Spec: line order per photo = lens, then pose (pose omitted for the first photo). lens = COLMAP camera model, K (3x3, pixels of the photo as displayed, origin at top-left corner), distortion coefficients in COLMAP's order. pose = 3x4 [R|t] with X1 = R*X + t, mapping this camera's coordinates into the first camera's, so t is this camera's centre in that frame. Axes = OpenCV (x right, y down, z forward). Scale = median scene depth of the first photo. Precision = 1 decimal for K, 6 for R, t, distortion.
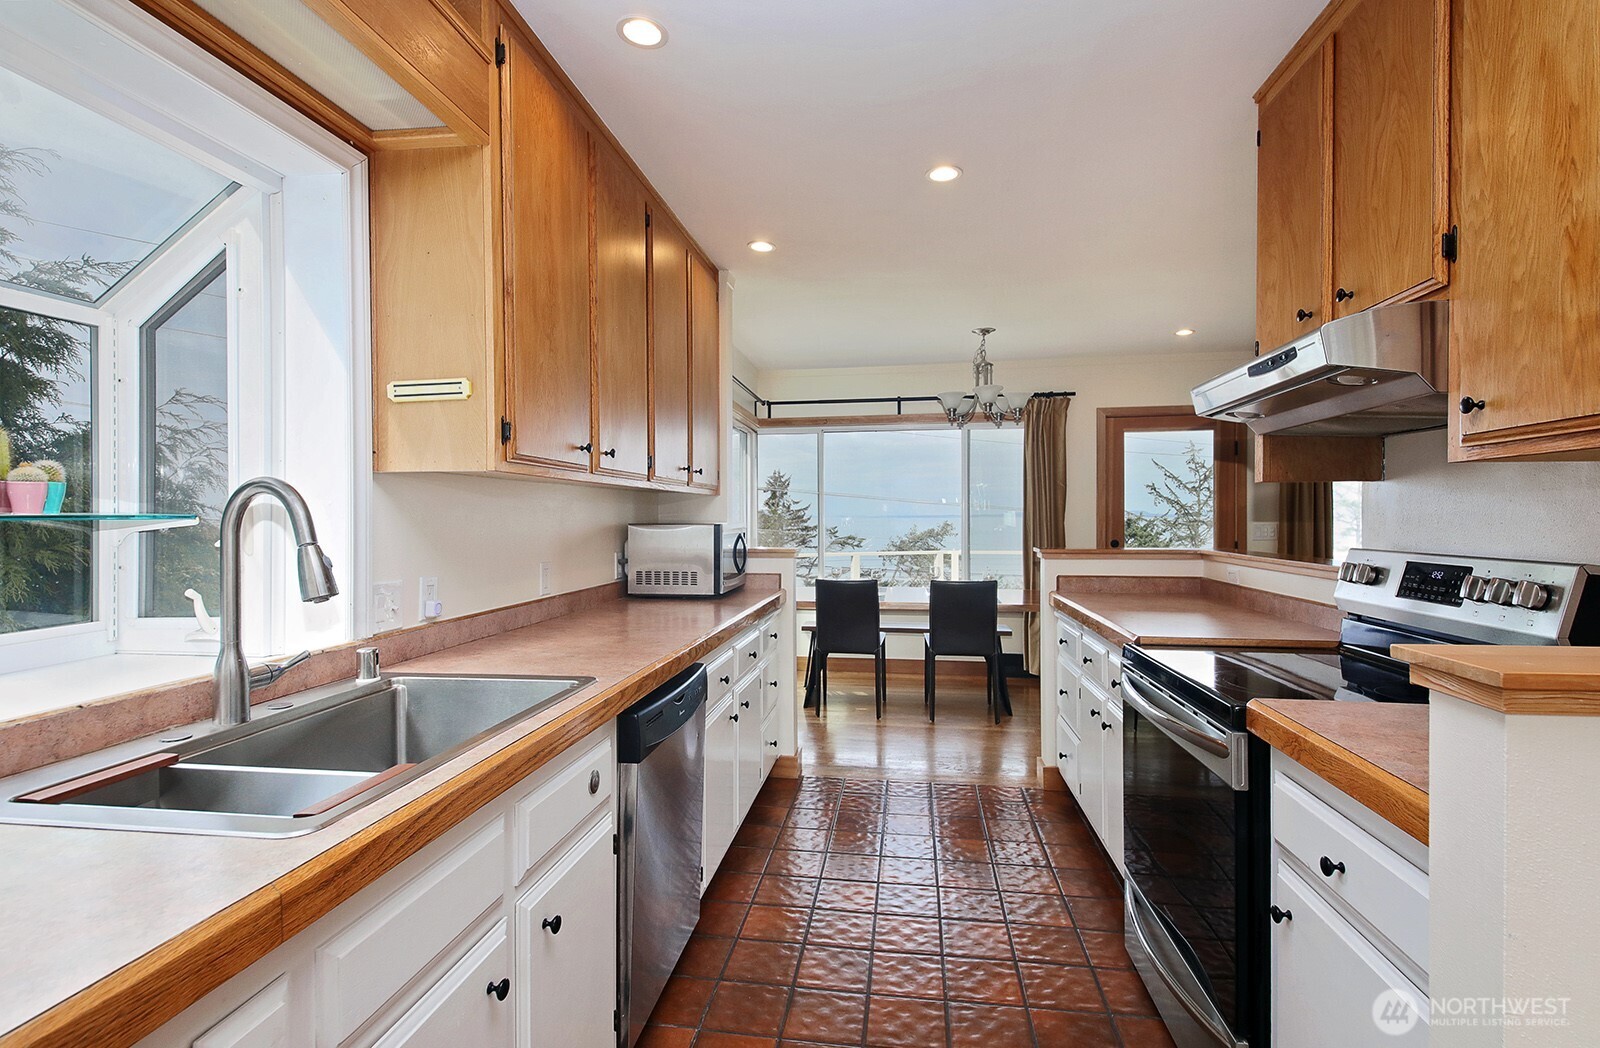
lens RADIAL K [[791.0, 0, 791.5], [0, 791.0, 518.0], [0, 0, 1]] dist [0.022119, -0.005014]
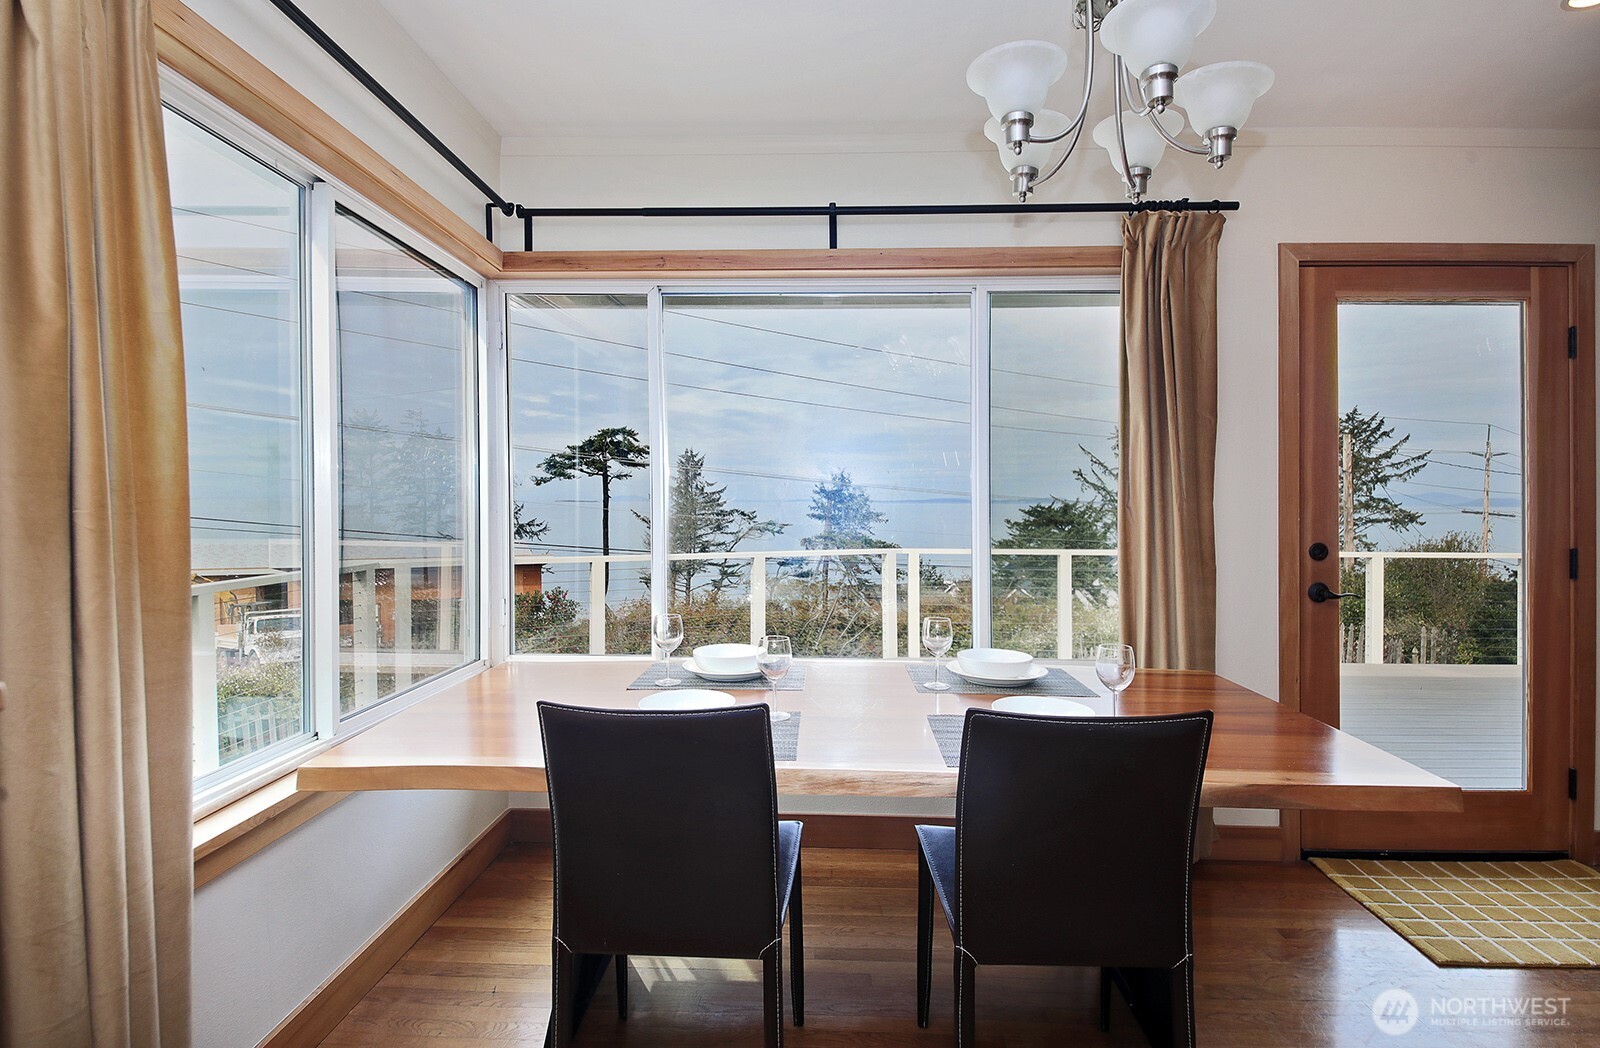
lens RADIAL K [[791.0, 0, 810.0], [0, 791.0, 513.2], [0, 0, 1]] dist [0.022119, -0.005014]
pose [[0.992147, 0.008766, 0.124772, 0.074083], [-0.010585, 0.999847, 0.013924, 0.006550], [-0.124631, -0.015136, 0.992088, 0.595338]]
